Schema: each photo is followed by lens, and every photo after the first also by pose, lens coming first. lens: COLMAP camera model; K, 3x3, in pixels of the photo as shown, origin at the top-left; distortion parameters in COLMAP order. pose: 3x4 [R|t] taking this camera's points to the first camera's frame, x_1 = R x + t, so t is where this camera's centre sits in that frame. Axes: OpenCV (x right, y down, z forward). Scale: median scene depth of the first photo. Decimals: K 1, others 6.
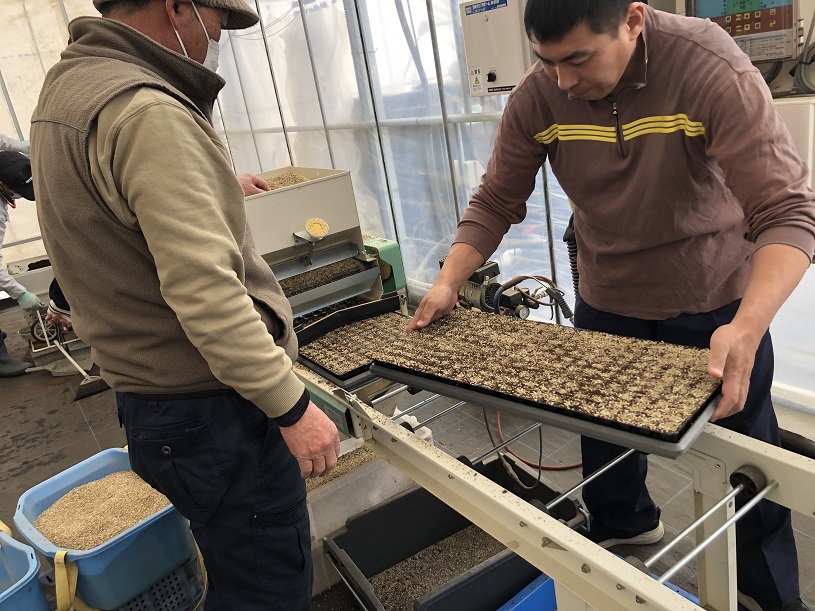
lens RADIAL K [[665.9, 0, 407.5], [0, 665.9, 305.5], [0, 0, 1]] dist [-0.004392, -0.007615]
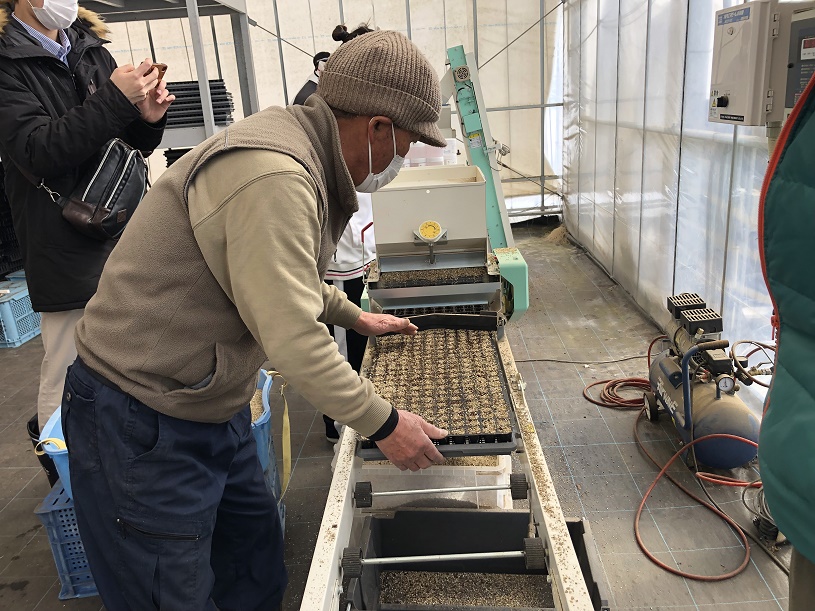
lens RADIAL K [[665.9, 0, 407.5], [0, 665.9, 305.5], [0, 0, 1]] dist [-0.004392, -0.007615]
pose [[0.780421, 0.283875, -0.557097, 0.295832], [-0.260480, 0.957605, 0.123060, -0.080874], [0.568413, 0.049074, 0.821279, 0.082222]]
